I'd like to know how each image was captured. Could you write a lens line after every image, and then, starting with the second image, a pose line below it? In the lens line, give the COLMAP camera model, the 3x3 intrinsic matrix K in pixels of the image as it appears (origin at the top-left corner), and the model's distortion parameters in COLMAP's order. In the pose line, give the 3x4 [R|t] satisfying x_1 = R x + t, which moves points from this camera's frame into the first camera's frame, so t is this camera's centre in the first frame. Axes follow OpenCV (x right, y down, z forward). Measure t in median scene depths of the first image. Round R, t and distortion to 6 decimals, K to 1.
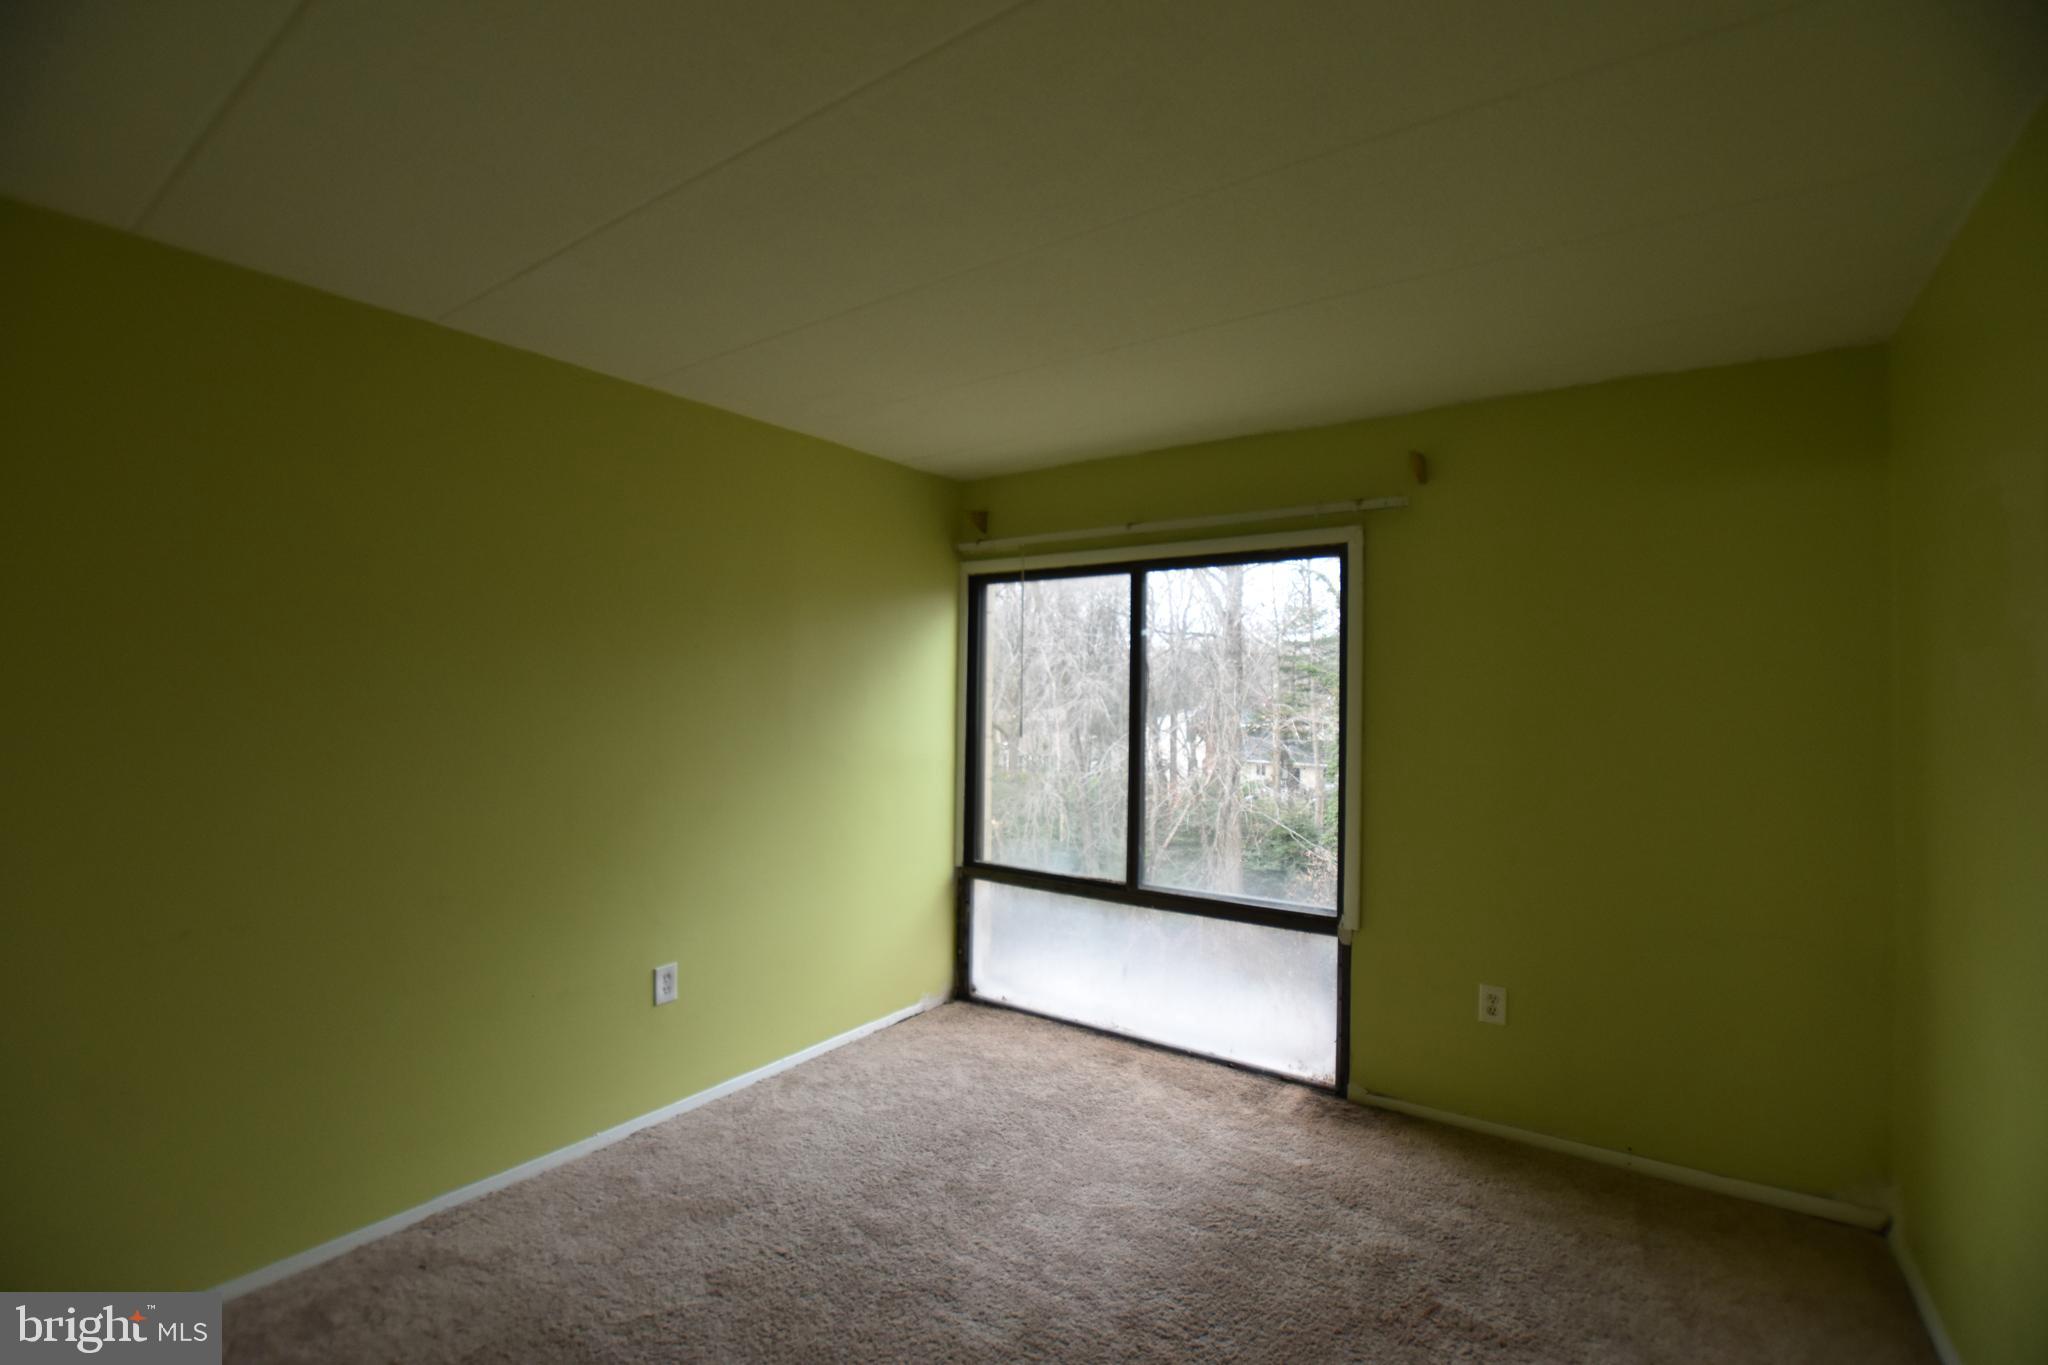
lens RADIAL K [[901.2, 0, 1018.5], [0, 901.2, 683.2], [0, 0, 1]] dist [-0.032908, 0.004897]
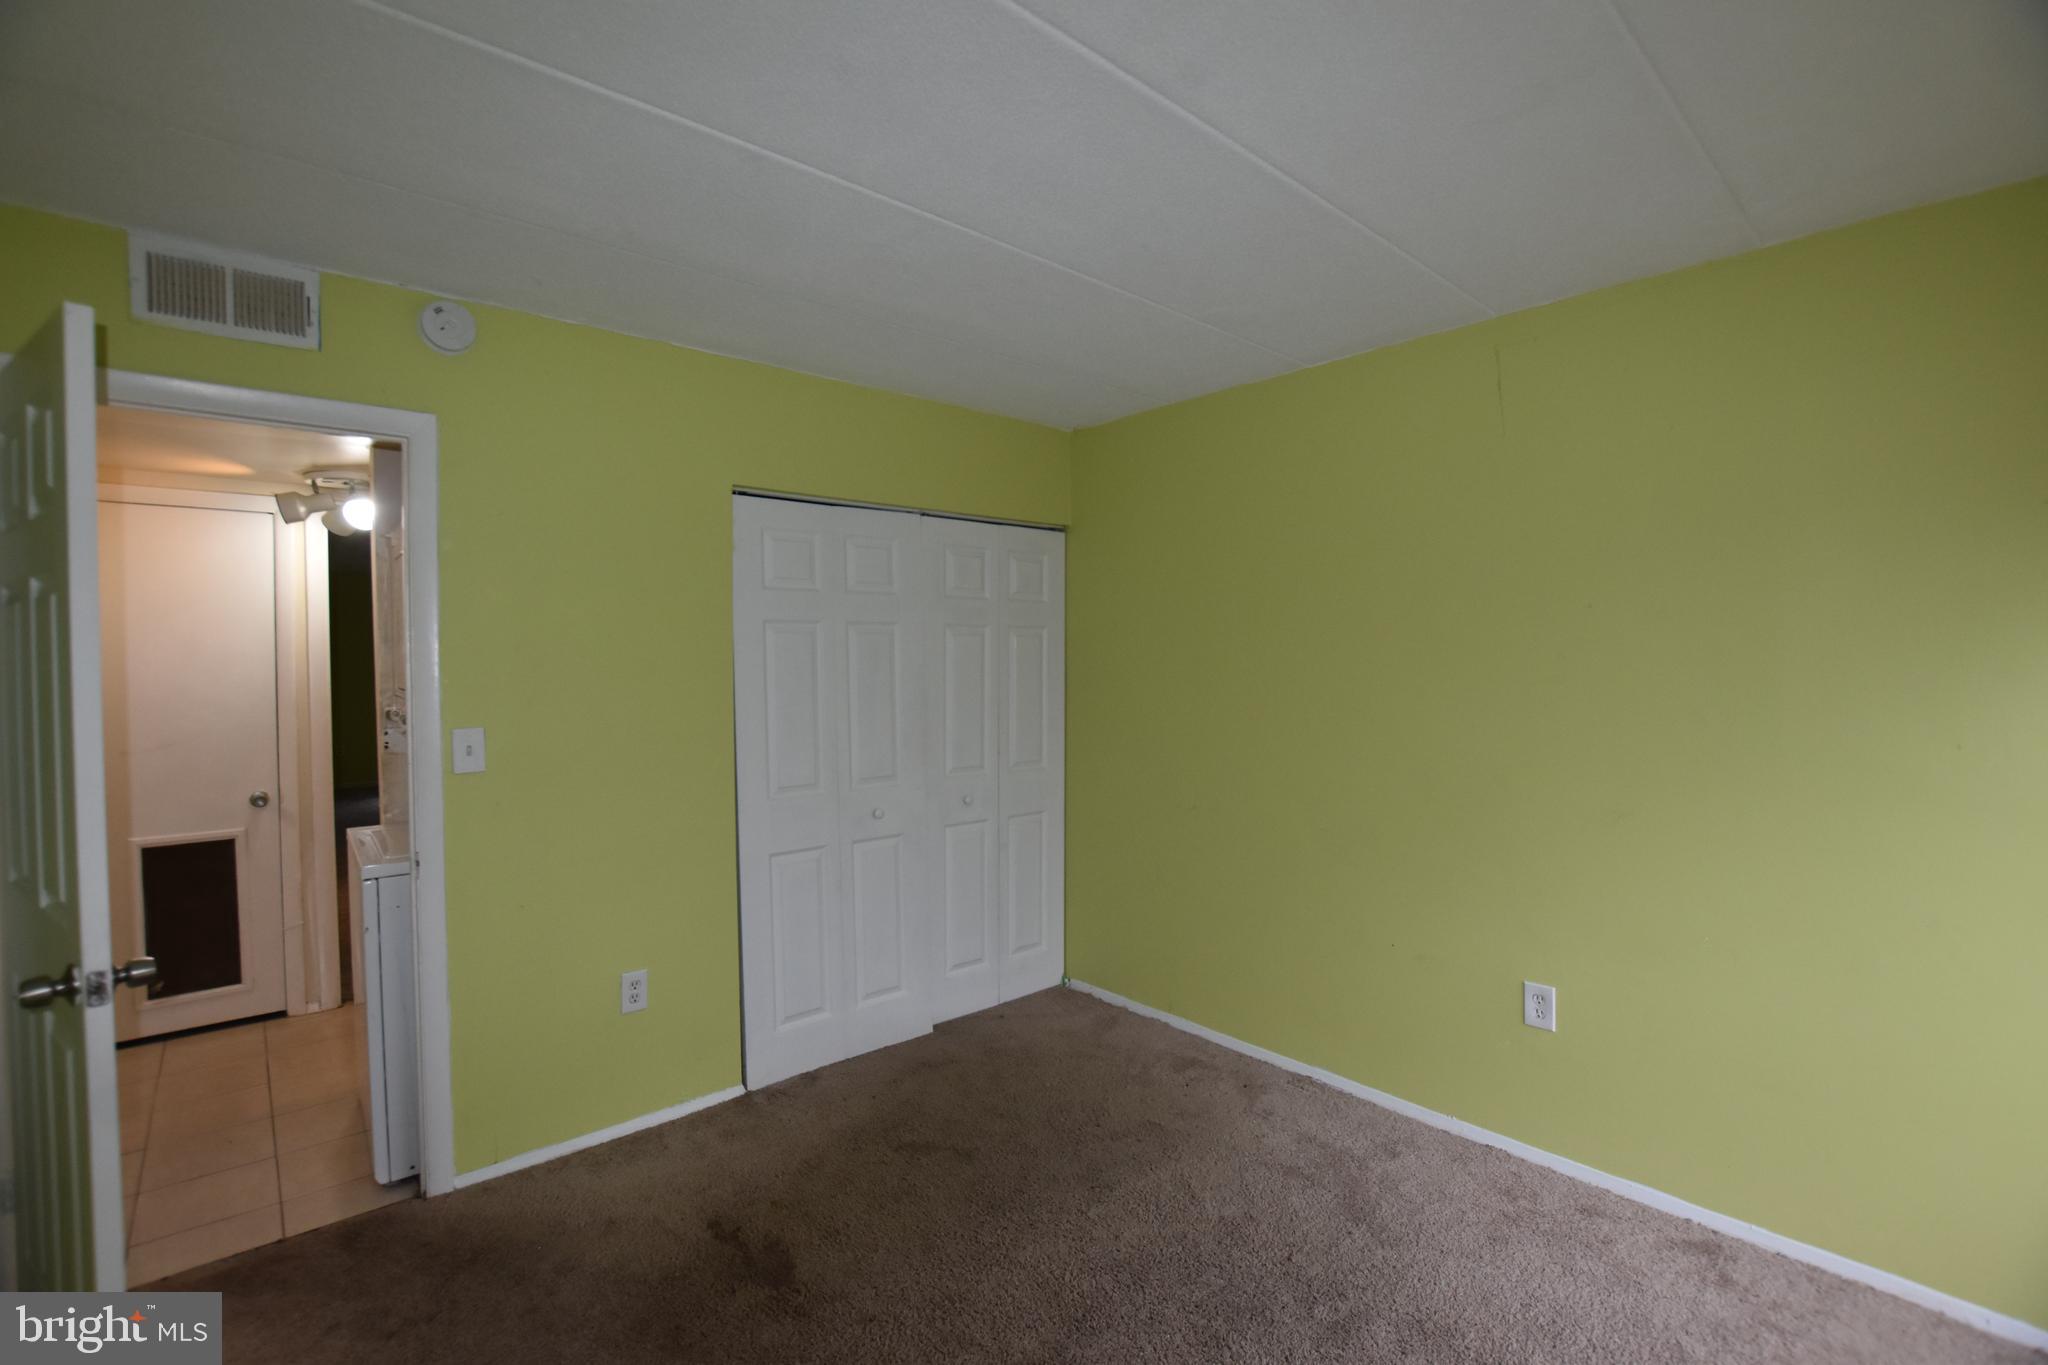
lens RADIAL K [[901.2, 0, 1018.5], [0, 901.2, 683.2], [0, 0, 1]] dist [-0.032908, 0.004897]
pose [[-0.223456, 0.017987, -0.974548, 0.538699], [0.007609, 0.999831, 0.016709, 0.010868], [0.974684, -0.003681, -0.223555, 0.711572]]
